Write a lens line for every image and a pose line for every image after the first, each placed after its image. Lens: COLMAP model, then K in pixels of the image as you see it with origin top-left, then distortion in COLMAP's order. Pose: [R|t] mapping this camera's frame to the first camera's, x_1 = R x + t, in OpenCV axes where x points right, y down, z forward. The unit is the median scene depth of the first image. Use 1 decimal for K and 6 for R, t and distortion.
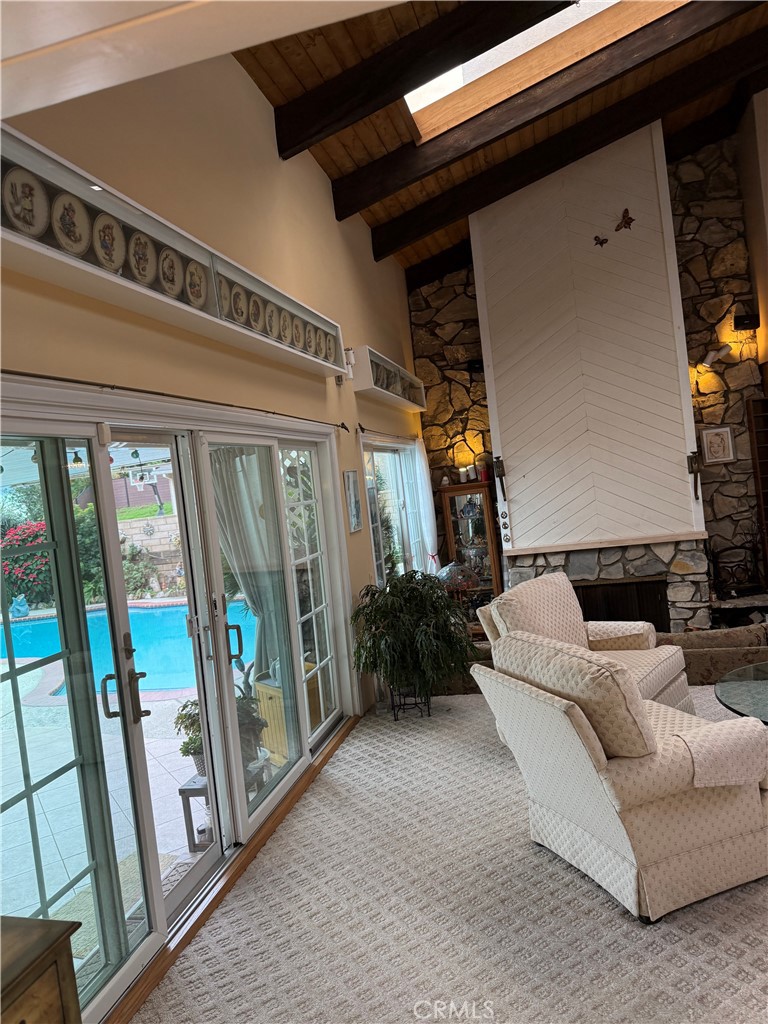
lens RADIAL K [[713.0, 0, 380.6], [0, 713.0, 508.7], [0, 0, 1]] dist [0.067211, -0.091969]
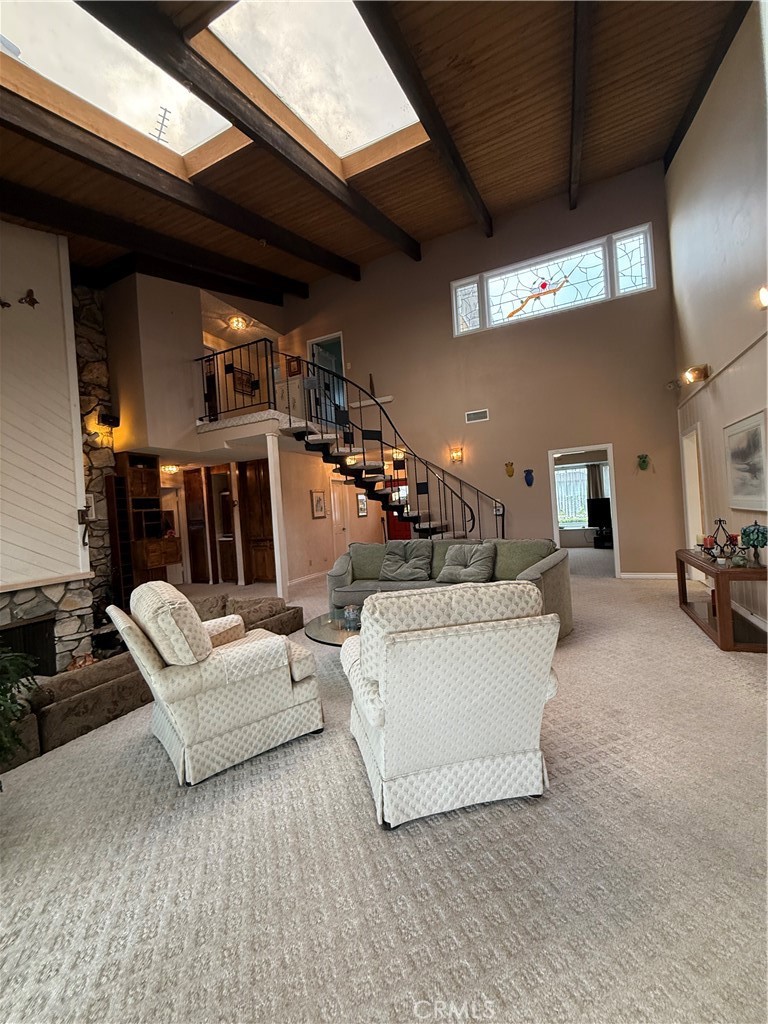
lens RADIAL K [[403.7, 0, 388.8], [0, 403.7, 510.2], [0, 0, 1]] dist [-0.006598, 0.000199]
pose [[0.181077, 0.109981, 0.977300, -0.132268], [0.081289, 0.988653, -0.126320, 0.052821], [-0.980104, 0.102317, 0.170082, 0.357807]]
